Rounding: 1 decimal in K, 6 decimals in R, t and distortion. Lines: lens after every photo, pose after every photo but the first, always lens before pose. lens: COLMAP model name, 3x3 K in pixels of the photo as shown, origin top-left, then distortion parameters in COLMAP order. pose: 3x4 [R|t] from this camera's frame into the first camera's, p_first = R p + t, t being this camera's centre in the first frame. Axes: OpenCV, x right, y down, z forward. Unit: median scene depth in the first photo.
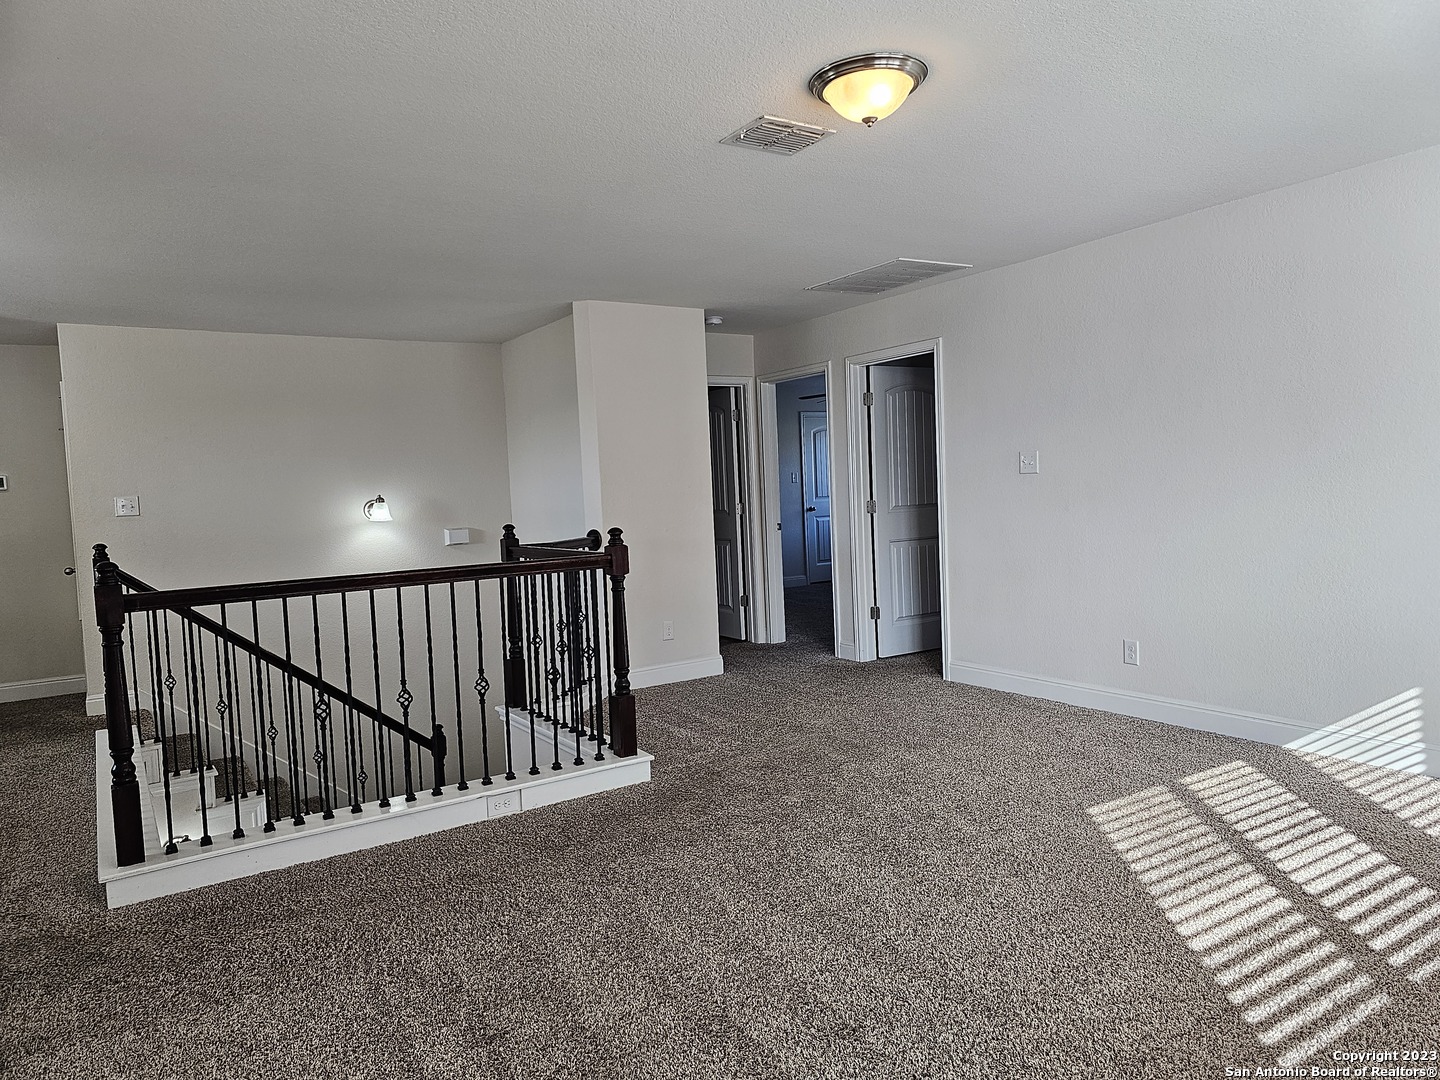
lens RADIAL K [[966.6, 0, 720.0], [0, 966.6, 540.0], [0, 0, 1]] dist [0.089070, -0.108207]
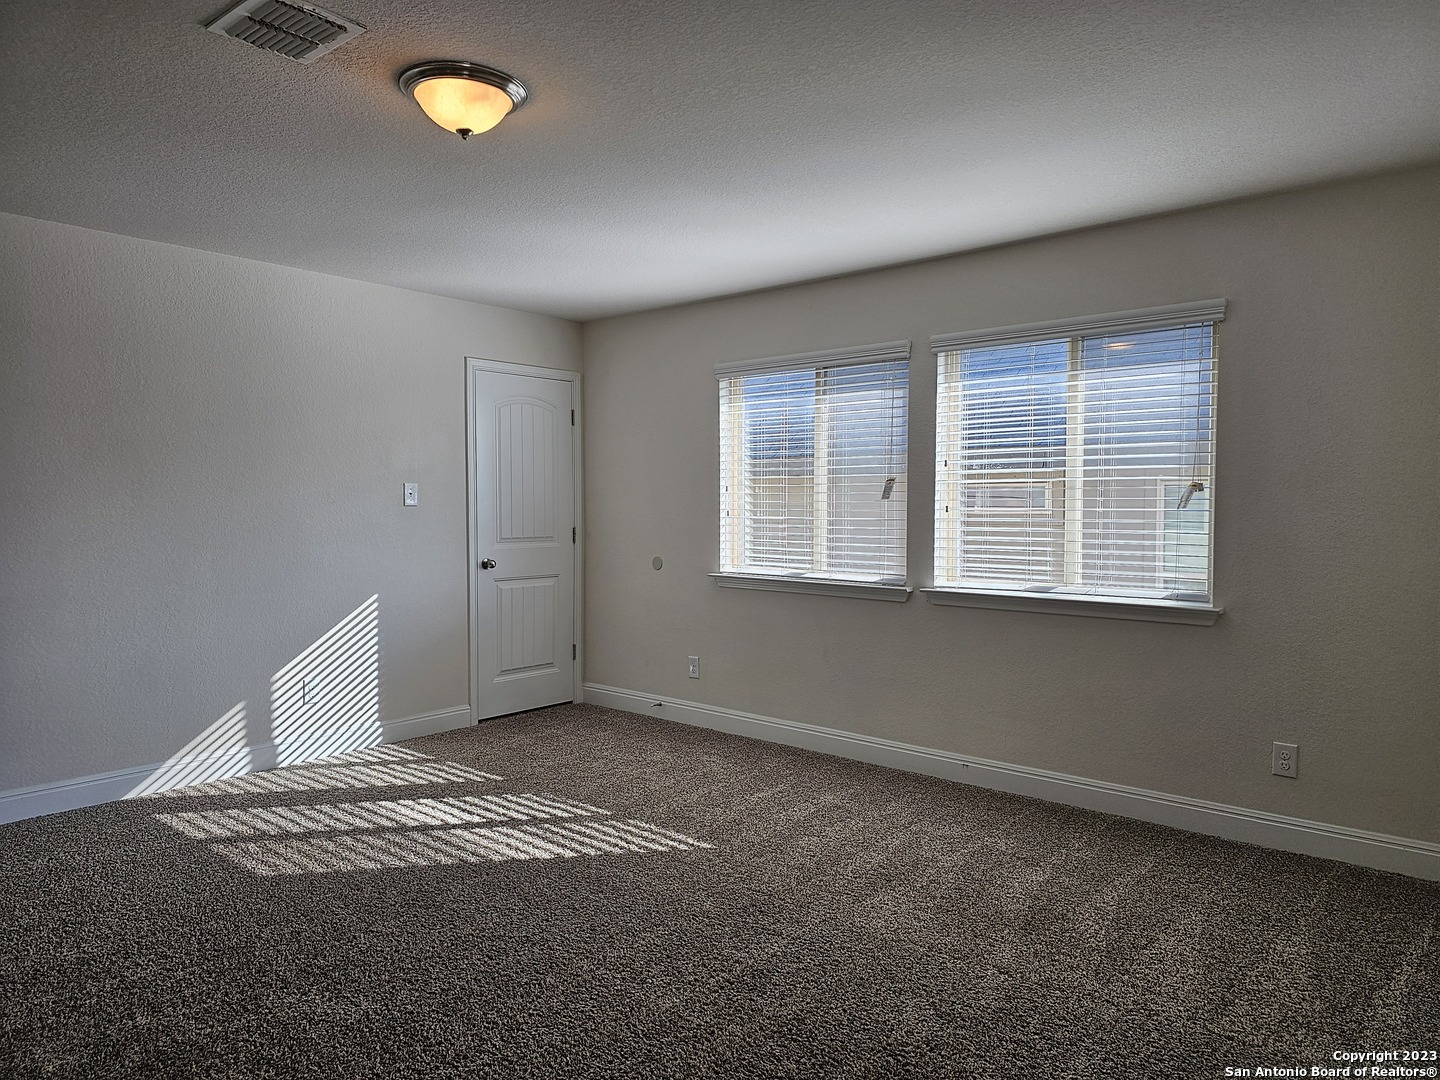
lens RADIAL K [[966.6, 0, 720.0], [0, 966.6, 540.0], [0, 0, 1]] dist [0.089070, -0.108207]
pose [[-0.269899, -0.001266, 0.962888, -0.770298], [0.071074, 0.997245, 0.021234, -0.038484], [-0.960262, 0.074167, -0.269066, 0.975184]]
